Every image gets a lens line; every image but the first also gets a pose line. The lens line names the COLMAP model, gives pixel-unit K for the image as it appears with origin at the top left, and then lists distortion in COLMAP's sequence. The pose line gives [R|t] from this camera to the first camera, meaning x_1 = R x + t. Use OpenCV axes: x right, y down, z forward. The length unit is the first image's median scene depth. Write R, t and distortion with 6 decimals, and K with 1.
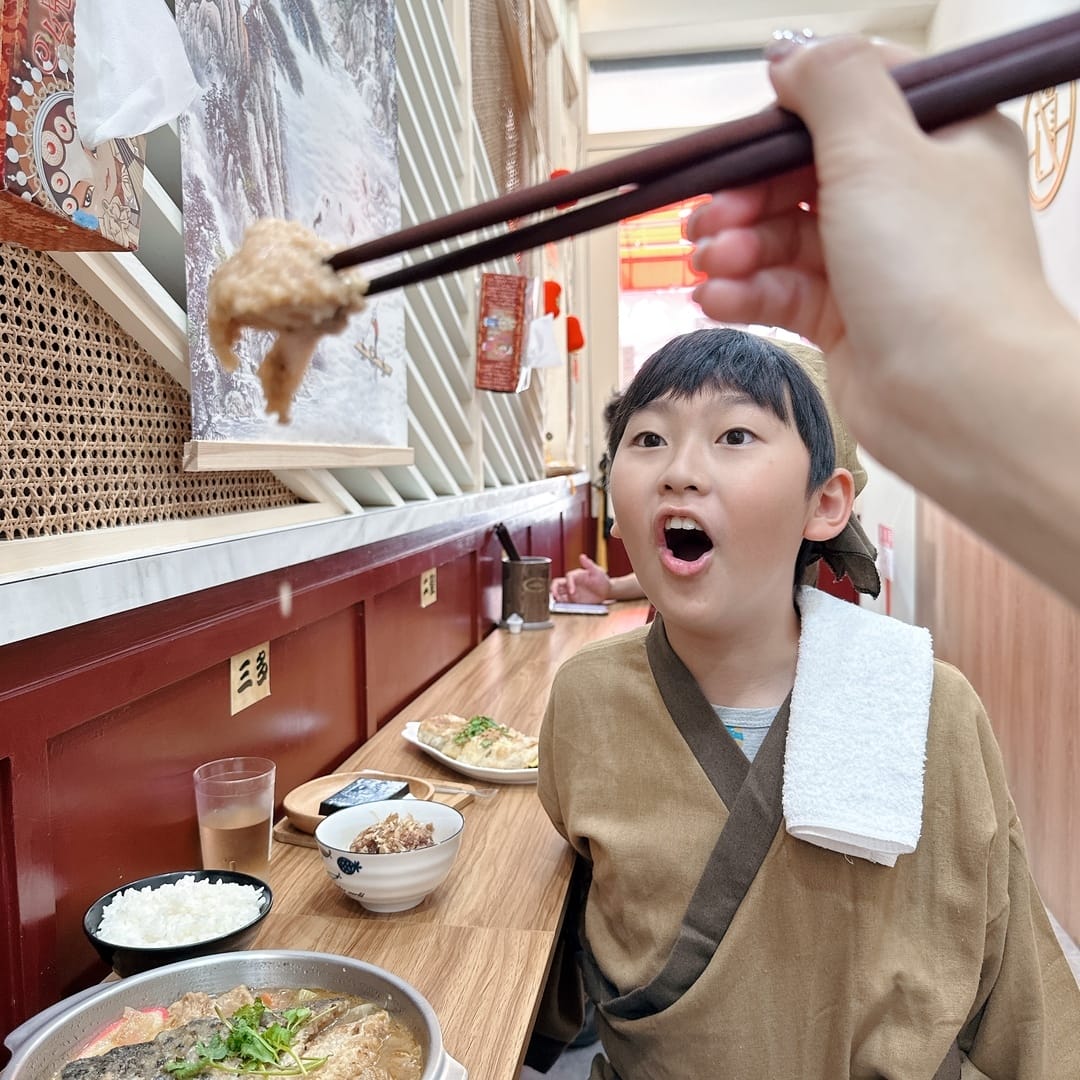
lens RADIAL K [[1022.4, 0, 540.0], [0, 1022.4, 540.0], [0, 0, 1]] dist [0.212518, -0.553910]
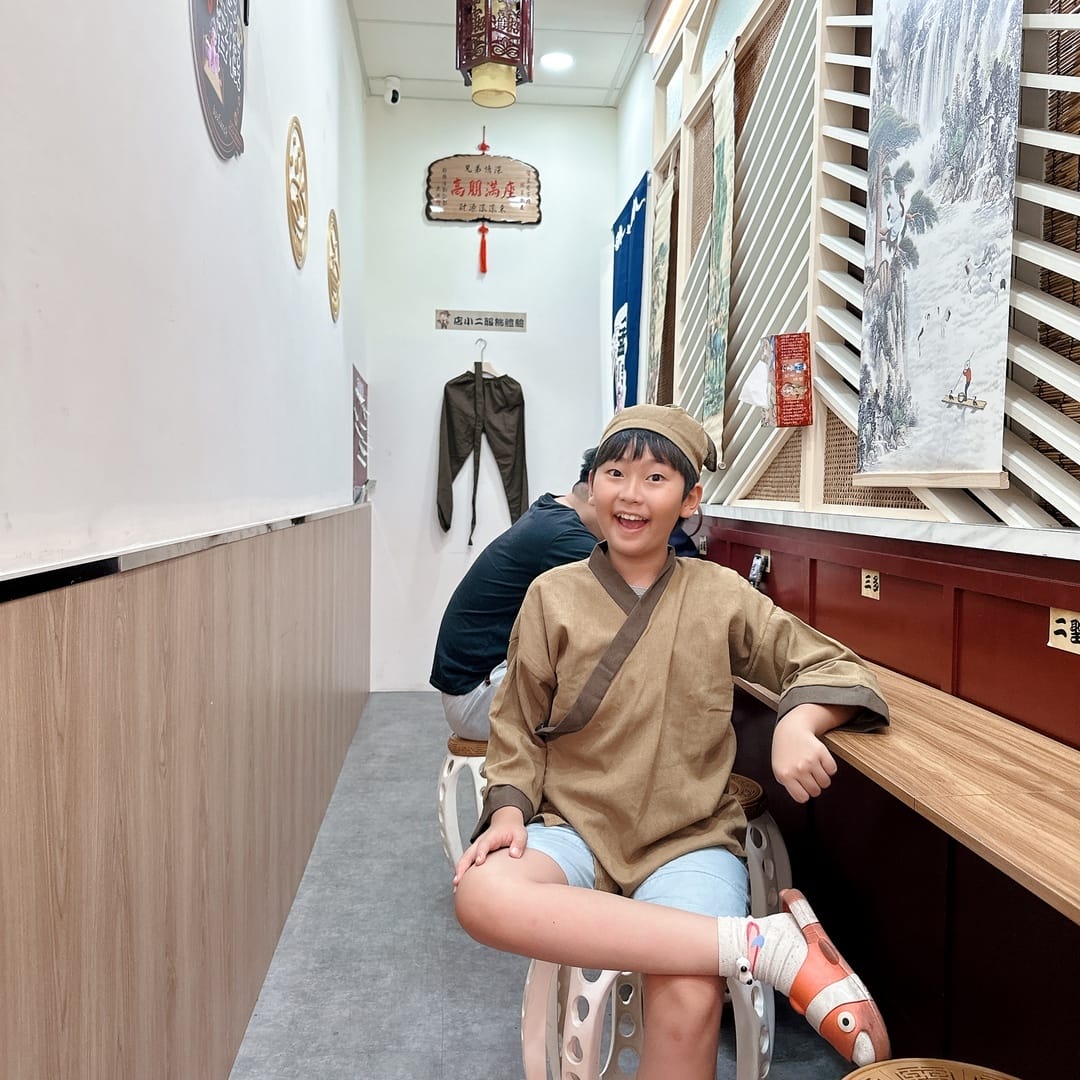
lens RADIAL K [[1022.4, 0, 540.0], [0, 1022.4, 540.0], [0, 0, 1]] dist [0.212518, -0.553910]
pose [[-0.976097, 0.011053, -0.217053, 0.638267], [-0.019043, 0.990515, 0.136079, -0.177539], [0.216498, 0.136960, -0.966628, 2.207157]]
